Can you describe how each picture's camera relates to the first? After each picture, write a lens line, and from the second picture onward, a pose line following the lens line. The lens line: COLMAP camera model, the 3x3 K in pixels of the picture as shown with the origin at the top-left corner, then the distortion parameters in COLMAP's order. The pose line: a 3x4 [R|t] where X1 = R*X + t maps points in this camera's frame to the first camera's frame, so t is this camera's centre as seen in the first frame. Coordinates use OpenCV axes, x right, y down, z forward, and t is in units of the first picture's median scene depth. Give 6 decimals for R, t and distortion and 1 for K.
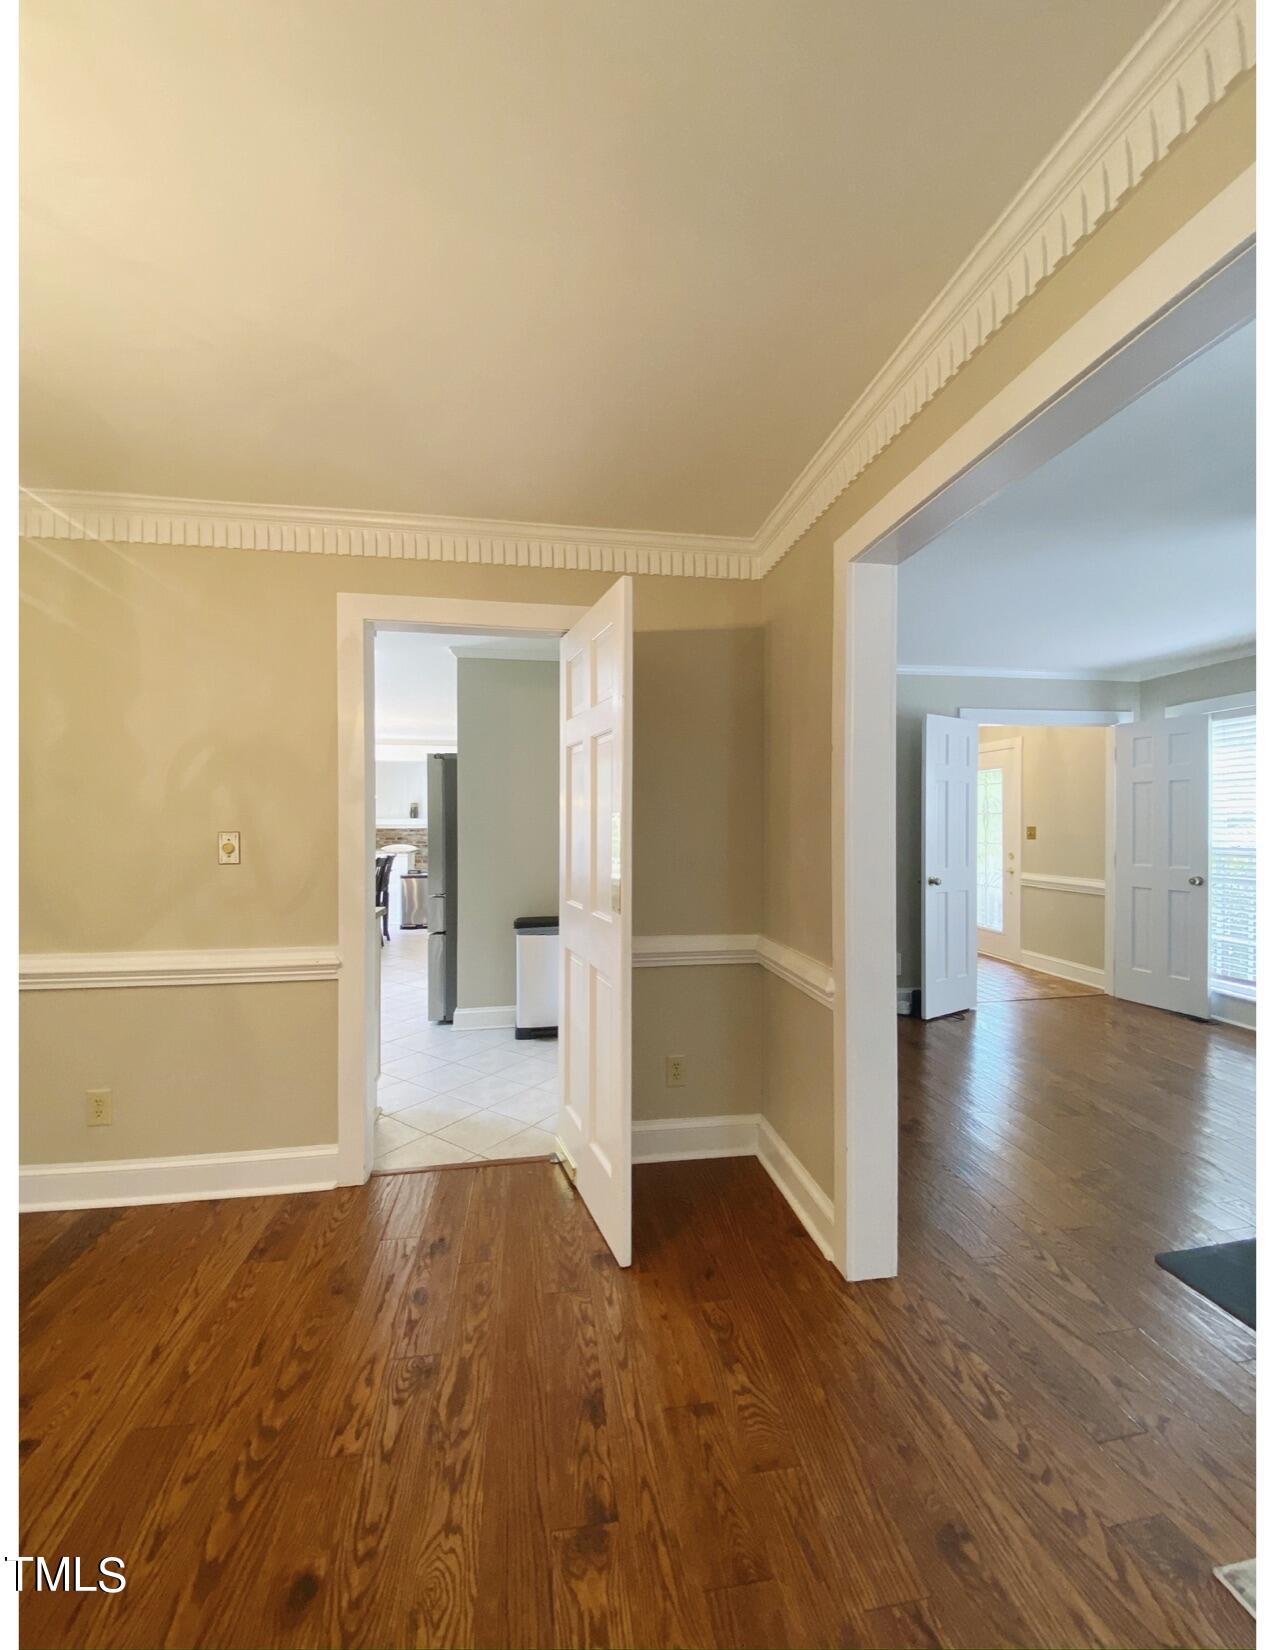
lens RADIAL K [[665.4, 0, 668.6], [0, 665.4, 822.6], [0, 0, 1]] dist [0.023433, -0.019530]
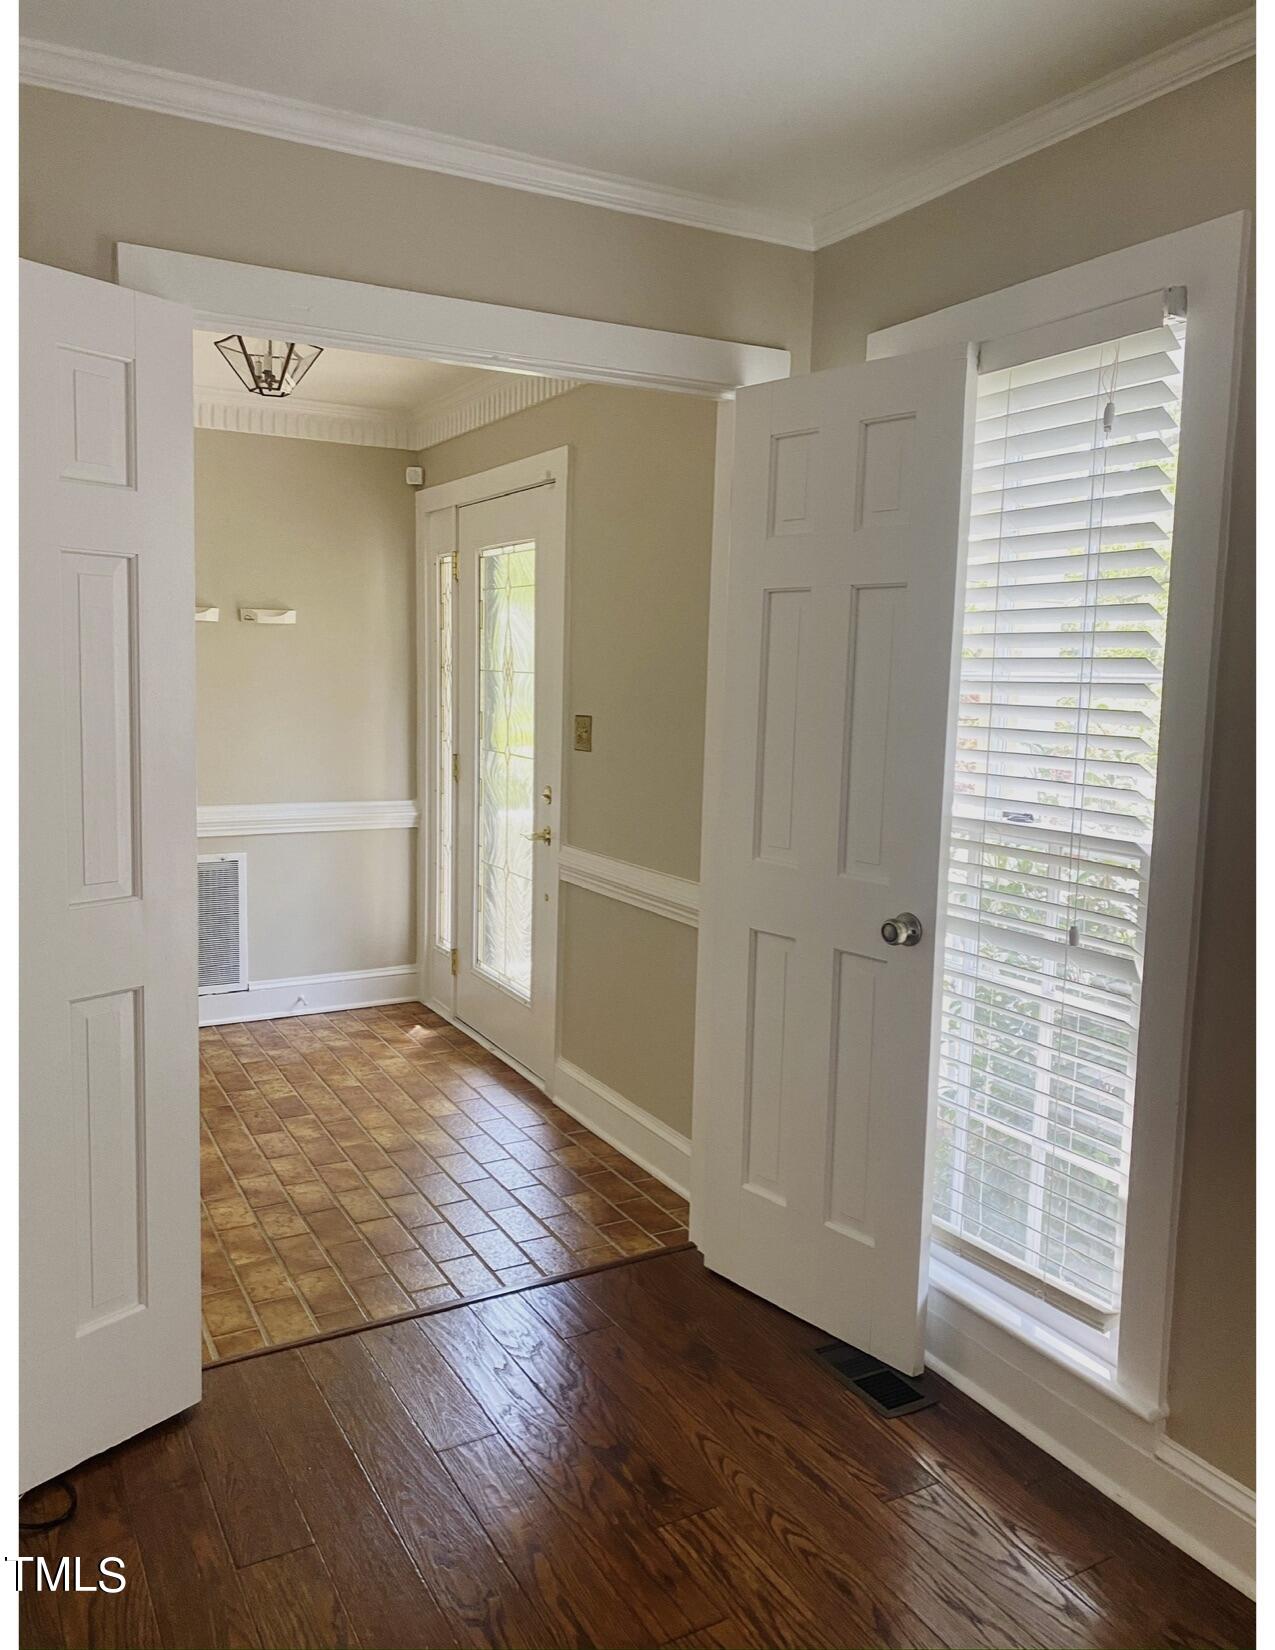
lens RADIAL K [[1287.9, 0, 637.5], [0, 1287.9, 825.0], [0, 0, 1]] dist [0.001313, 0.000129]
pose [[0.943551, -0.021256, 0.330543, 1.591535], [-0.018003, 0.993172, 0.115260, -0.064228], [-0.330736, -0.114704, 0.936726, 1.667299]]
